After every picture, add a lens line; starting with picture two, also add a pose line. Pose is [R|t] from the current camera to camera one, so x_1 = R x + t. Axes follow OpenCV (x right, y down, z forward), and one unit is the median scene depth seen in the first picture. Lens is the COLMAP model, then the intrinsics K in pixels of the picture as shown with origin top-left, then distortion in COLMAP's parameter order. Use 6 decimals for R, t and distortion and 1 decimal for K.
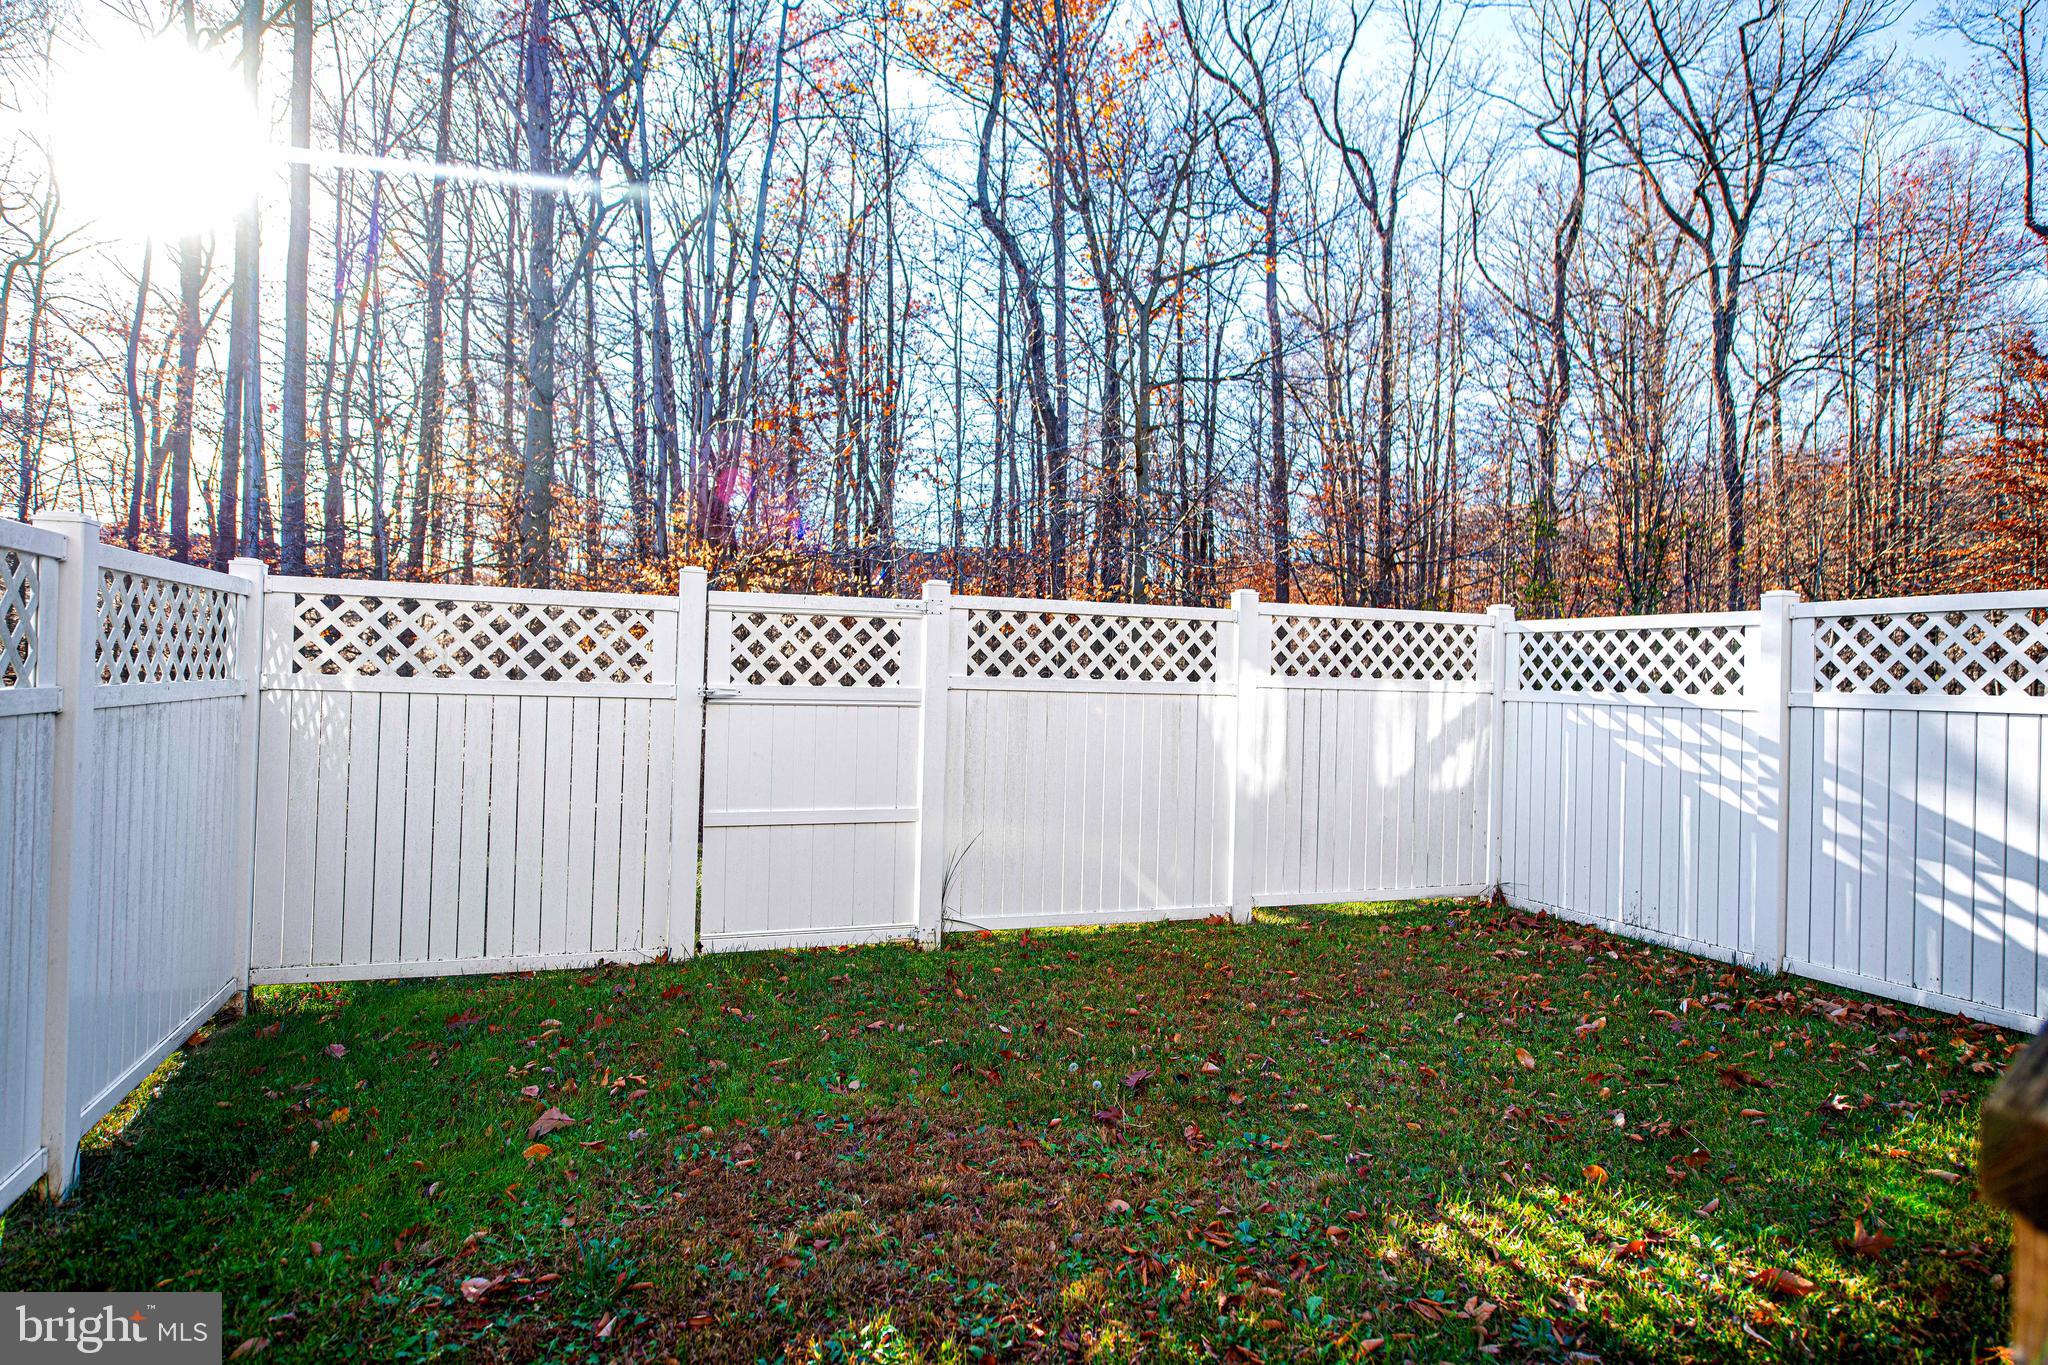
lens RADIAL K [[1178.1, 0, 1024.0], [0, 1178.1, 682.5], [0, 0, 1]] dist [-0.000936, 0.000118]
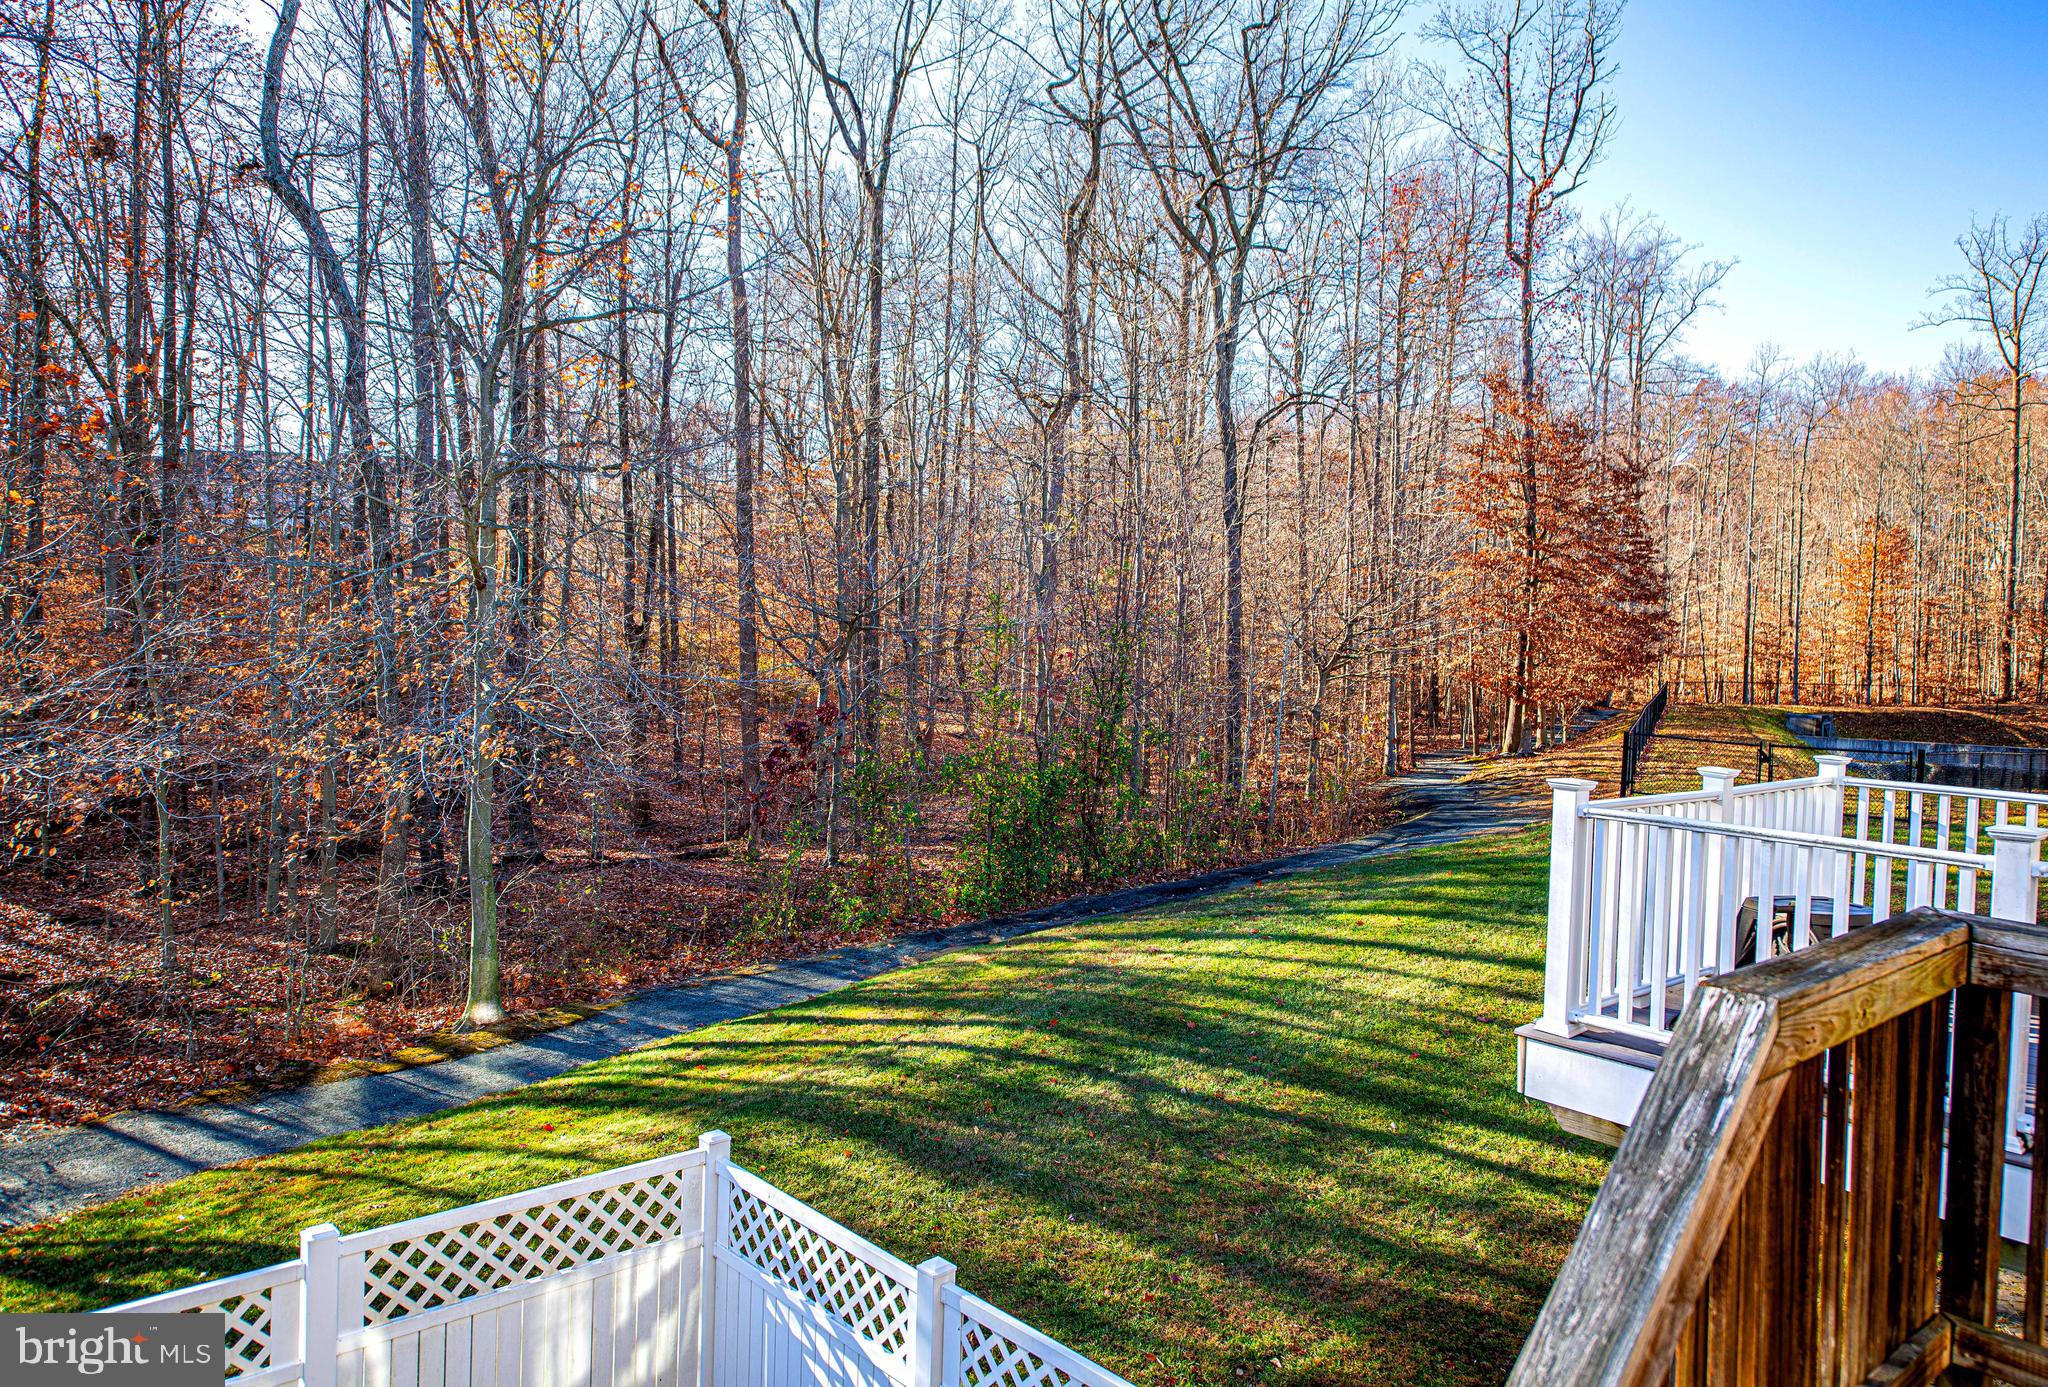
lens RADIAL K [[1425.0, 0, 1091.5], [0, 1425.0, 653.6], [0, 0, 1]] dist [0.000782, 0.004006]
pose [[0.923835, -0.006549, 0.382735, 0.281723], [-0.010385, 0.999057, 0.042161, -0.459186], [-0.382651, -0.042924, 0.922895, 0.007361]]
